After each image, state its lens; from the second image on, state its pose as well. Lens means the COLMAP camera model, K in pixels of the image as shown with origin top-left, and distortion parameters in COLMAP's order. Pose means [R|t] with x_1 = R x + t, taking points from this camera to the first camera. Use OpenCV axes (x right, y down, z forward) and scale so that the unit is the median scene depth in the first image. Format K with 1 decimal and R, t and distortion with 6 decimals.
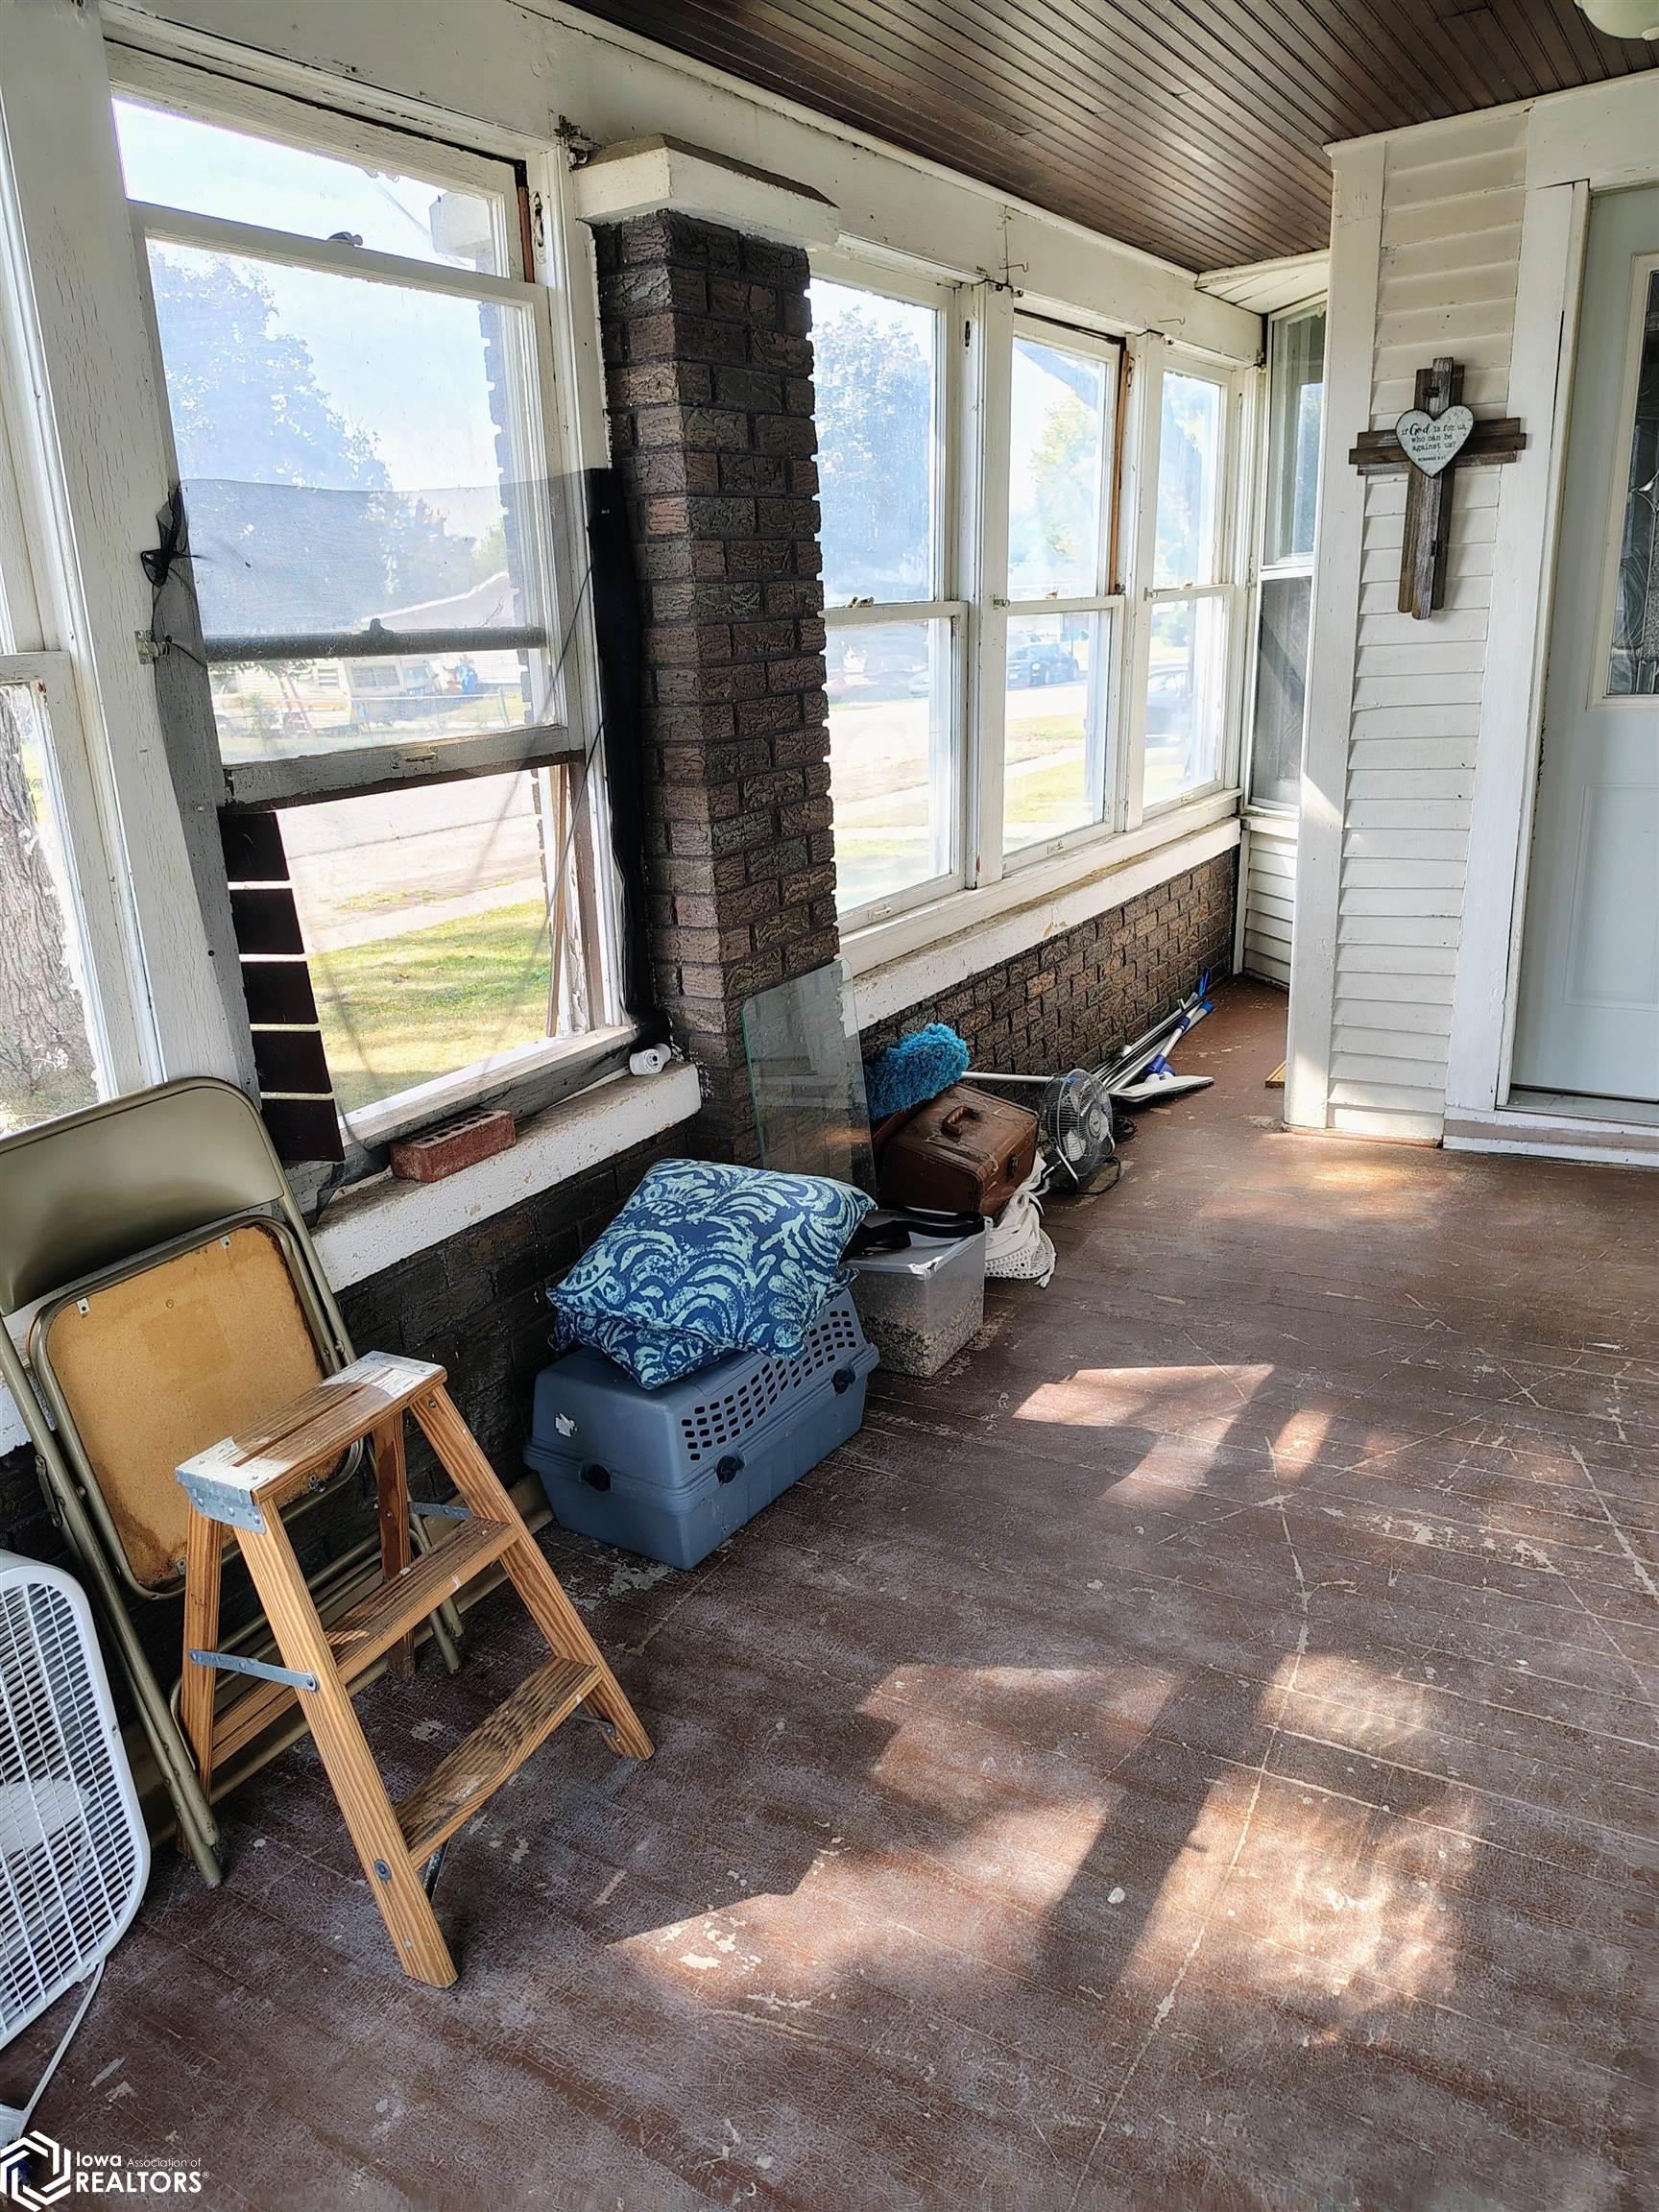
lens RADIAL K [[1538.9, 0, 824.9], [0, 1538.9, 1138.6], [0, 0, 1]] dist [0.002379, -0.001615]
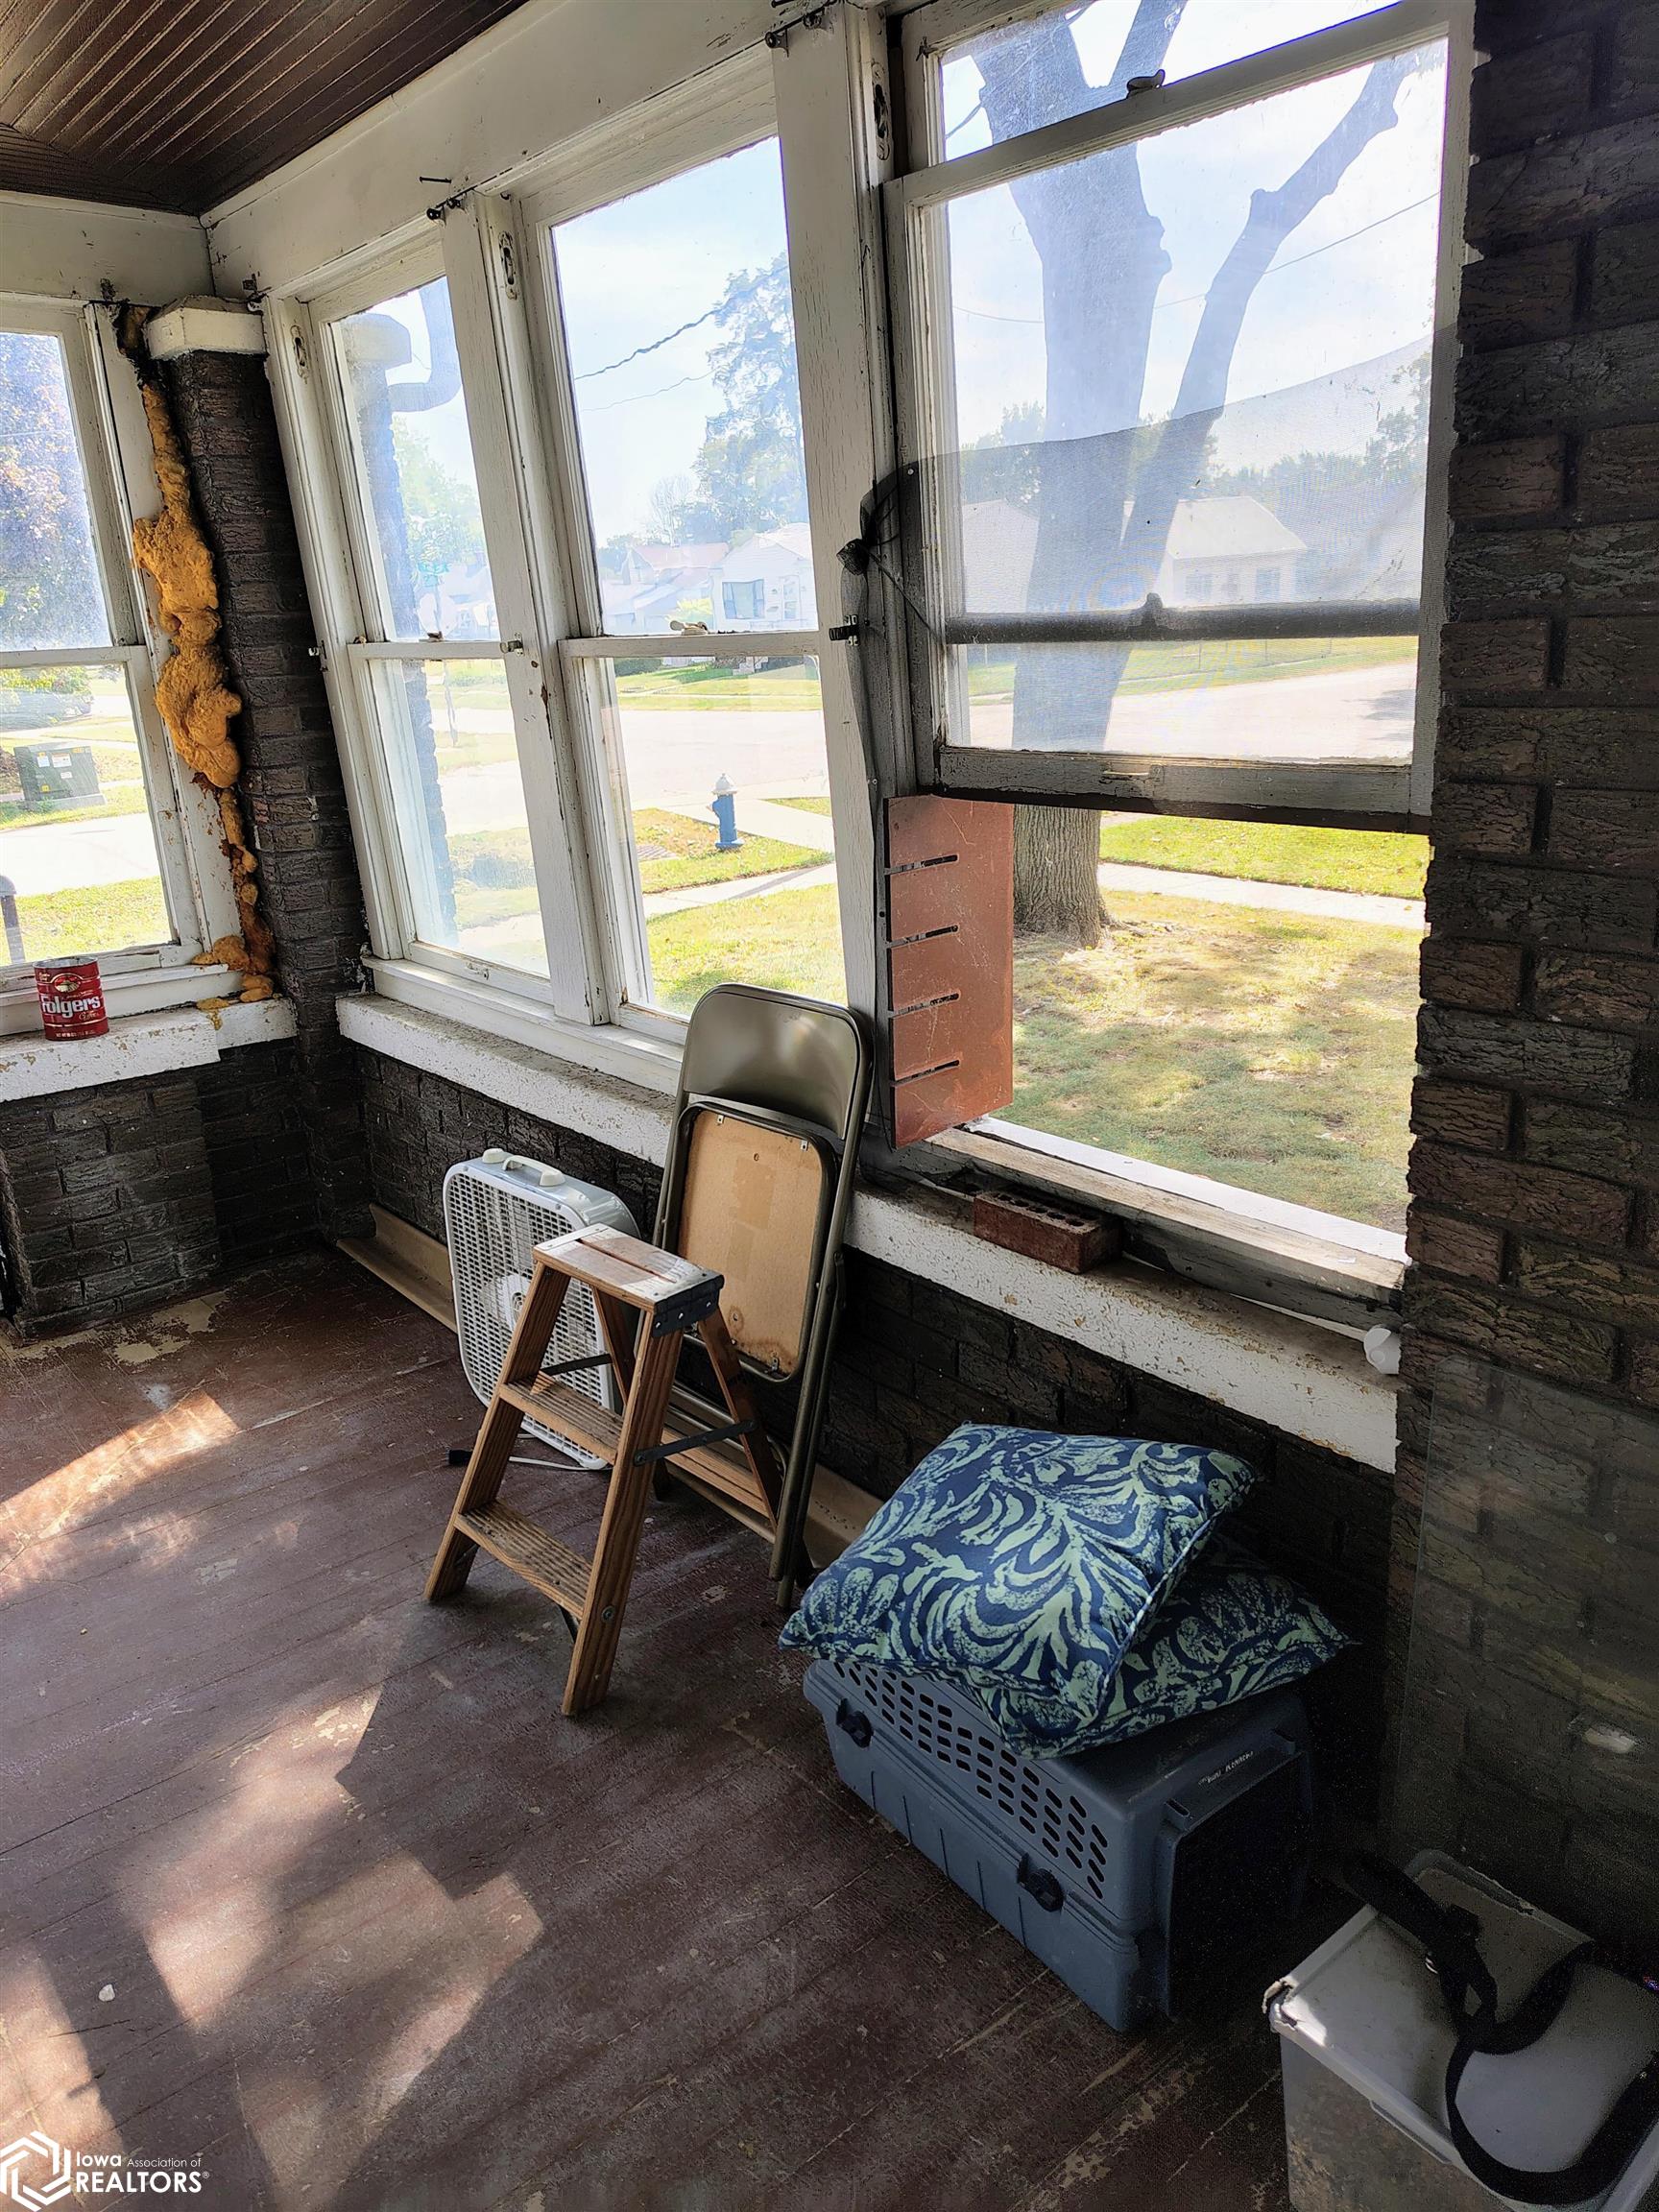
lens RADIAL K [[1523.9, 0, 820.3], [0, 1523.9, 1103.0], [0, 0, 1]] dist [-0.007948, -0.000402]
pose [[-0.323333, 0.360643, -0.874867, 0.498283], [-0.234172, 0.865278, 0.443235, -0.392540], [0.916853, 0.348182, -0.195321, 1.023128]]
